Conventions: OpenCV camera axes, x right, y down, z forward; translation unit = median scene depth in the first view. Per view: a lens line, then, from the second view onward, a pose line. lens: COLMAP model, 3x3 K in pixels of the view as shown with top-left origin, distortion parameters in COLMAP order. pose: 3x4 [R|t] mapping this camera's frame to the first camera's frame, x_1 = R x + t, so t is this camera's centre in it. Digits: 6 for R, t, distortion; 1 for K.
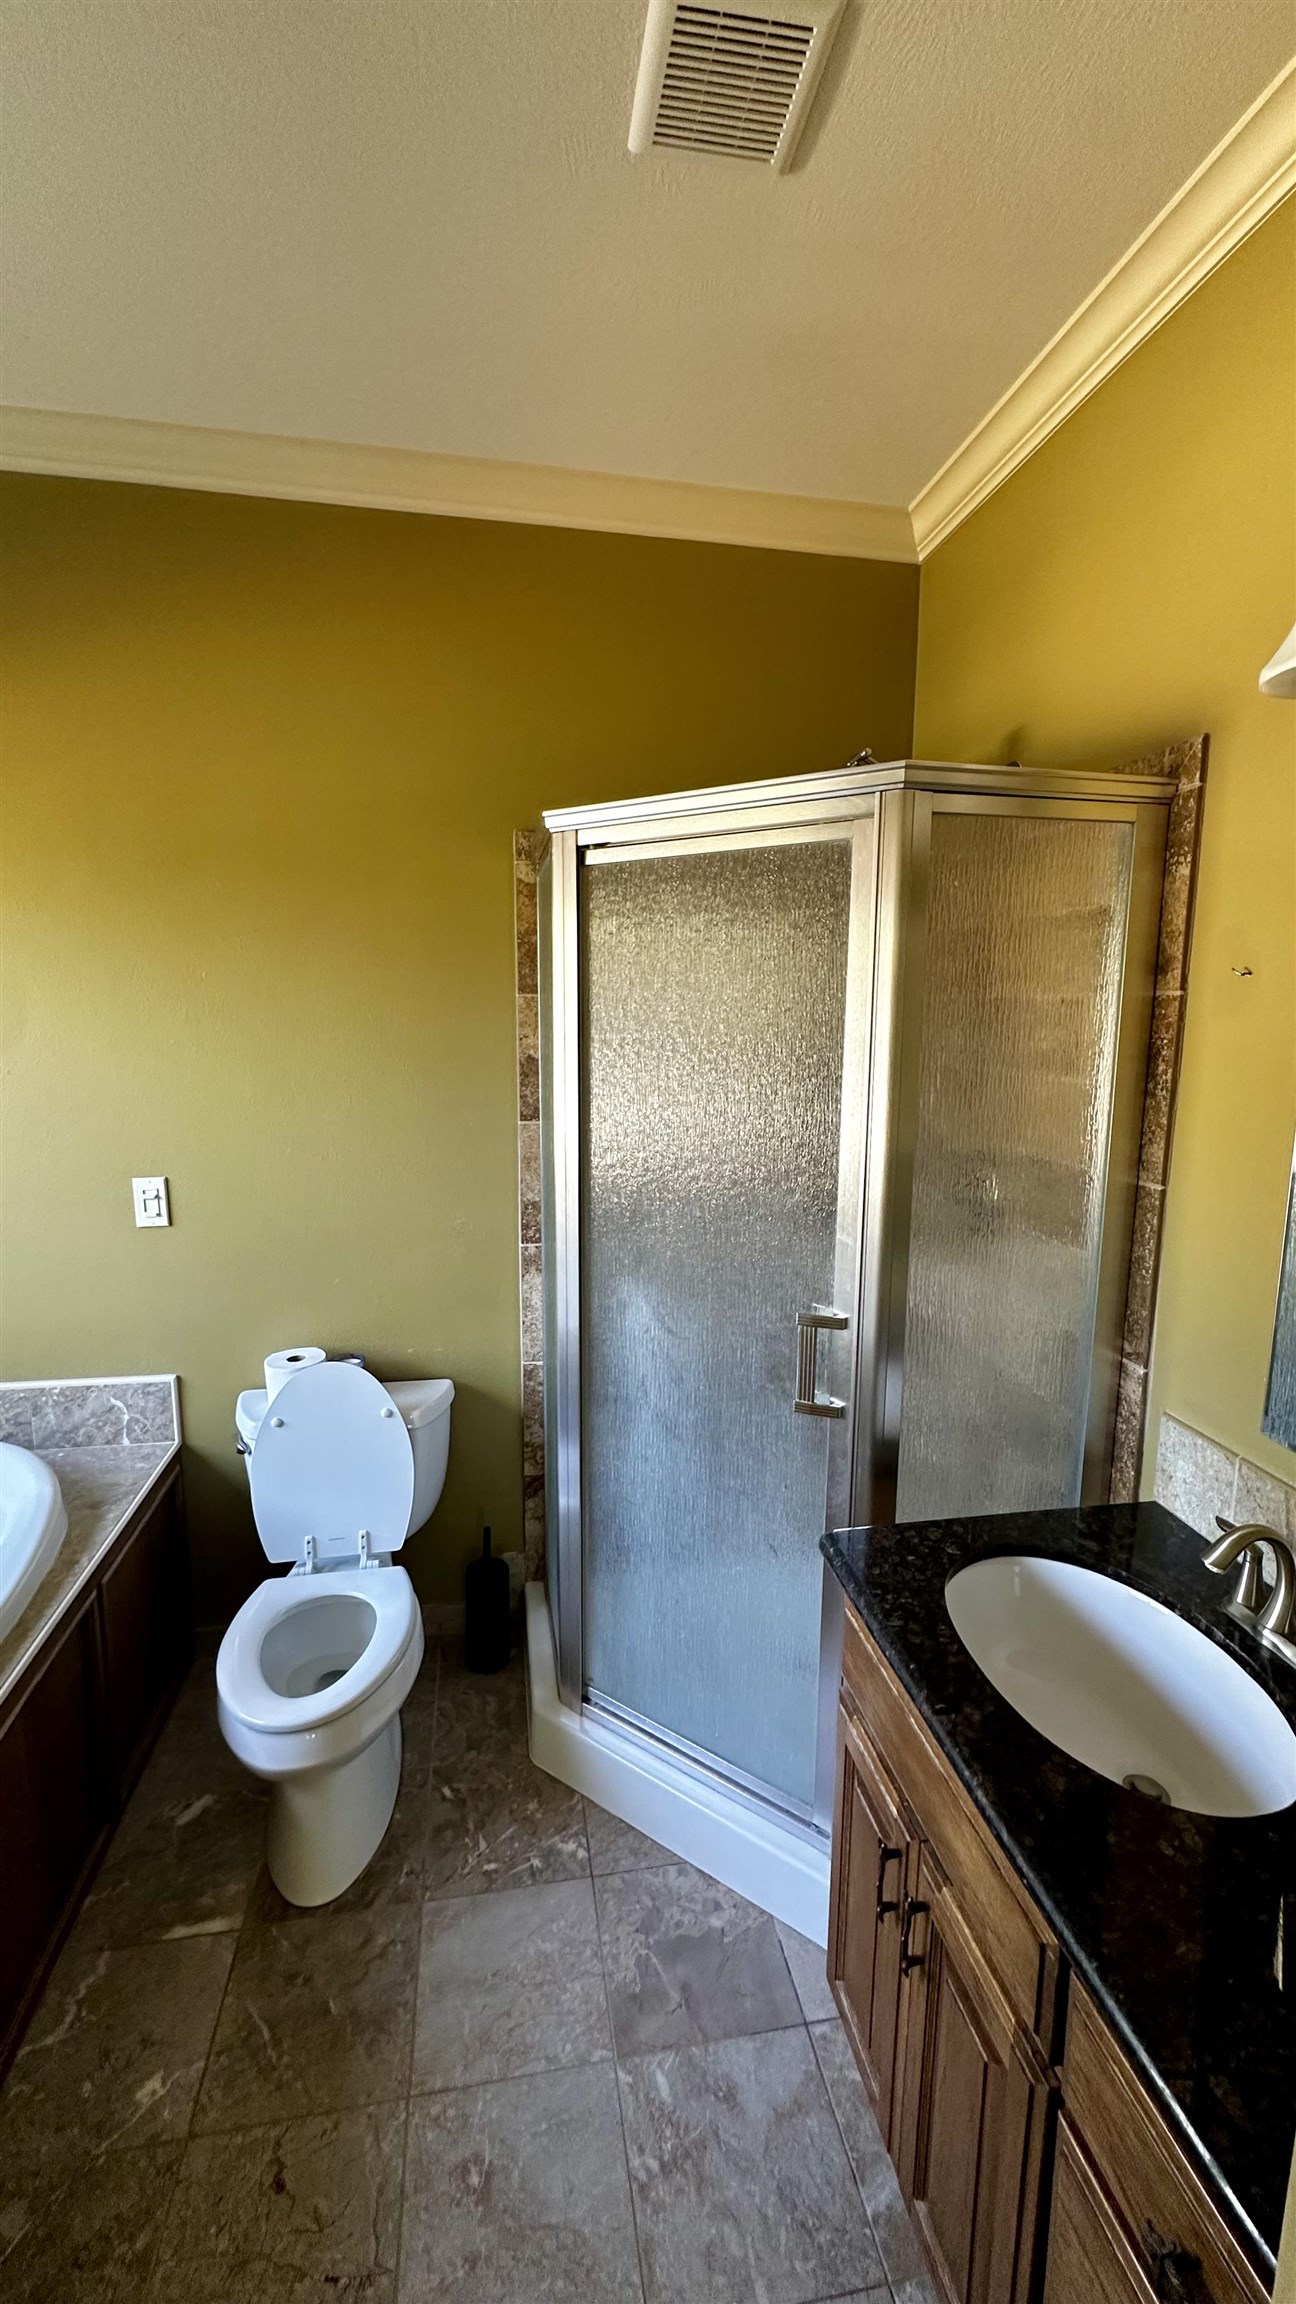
lens RADIAL K [[919.8, 0, 643.3], [0, 919.8, 1153.9], [0, 0, 1]] dist [-0.002835, -0.000070]
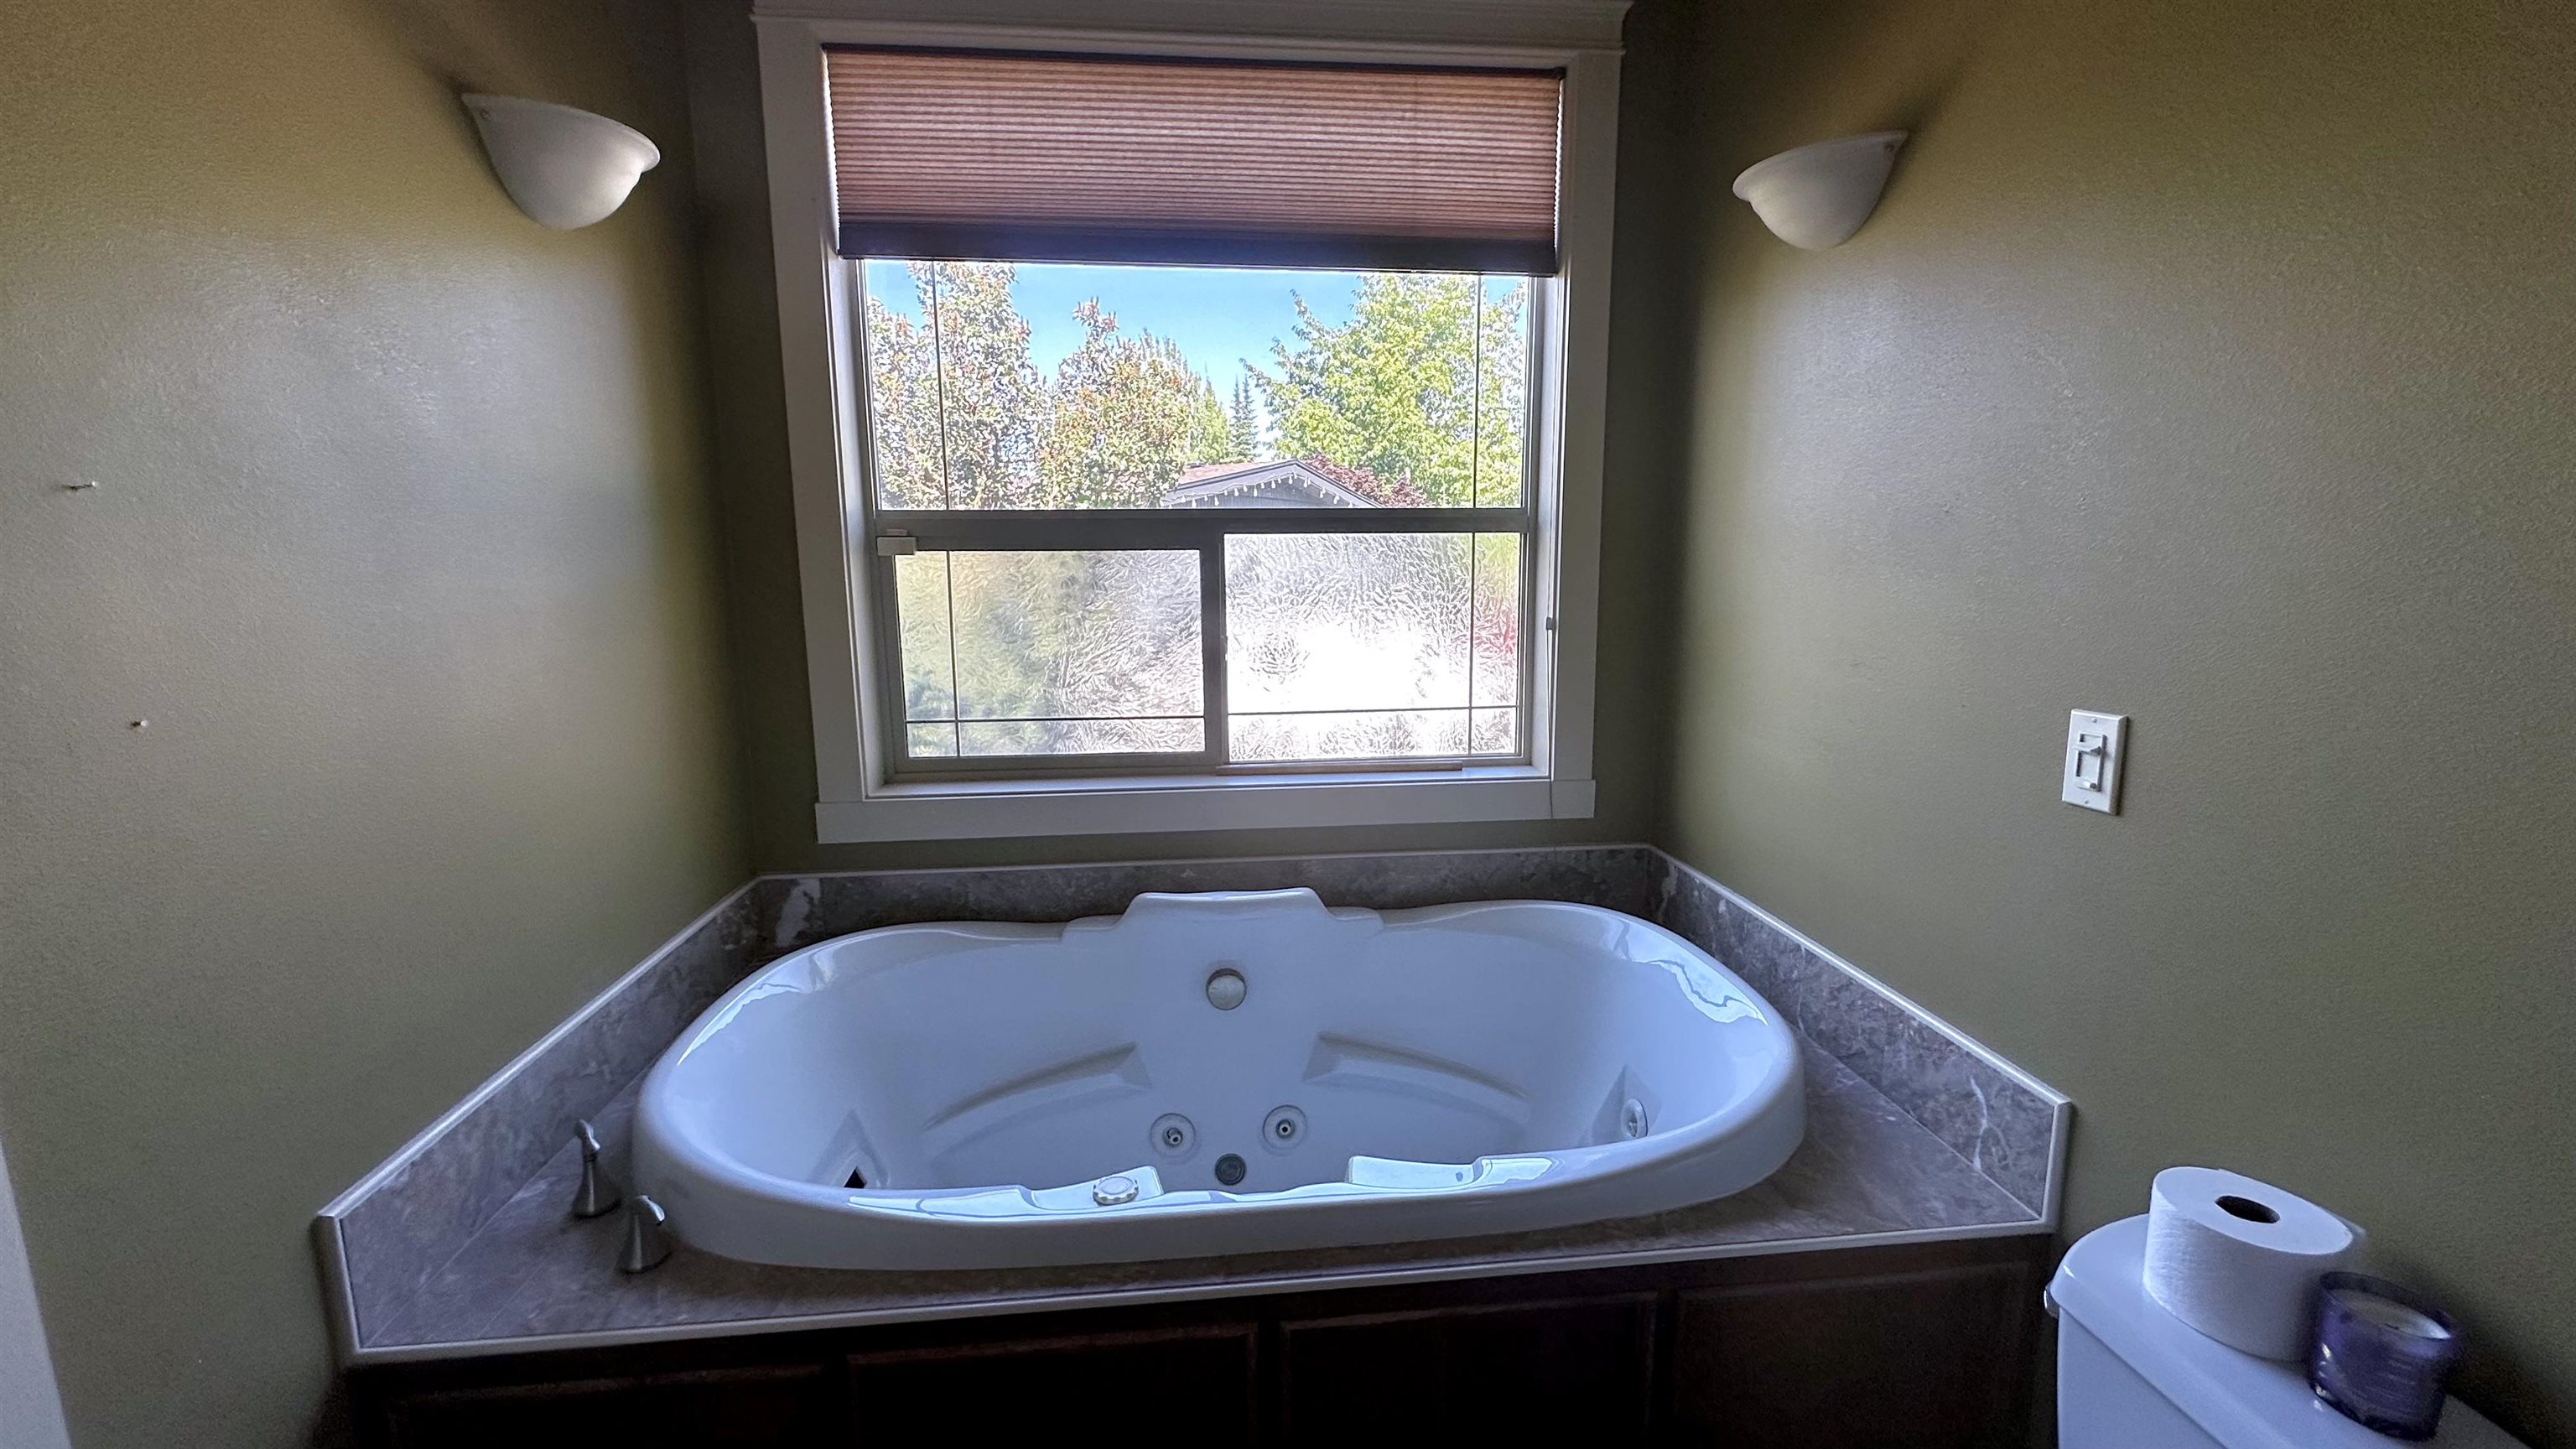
lens RADIAL K [[1028.3, 0, 1287.2], [0, 1028.3, 722.4], [0, 0, 1]] dist [-0.002835, -0.000070]
pose [[-0.061466, 0.153405, -0.986250, 0.053267], [-0.148548, 0.975707, 0.161023, 0.005991], [0.986993, 0.156403, -0.037184, 0.562734]]
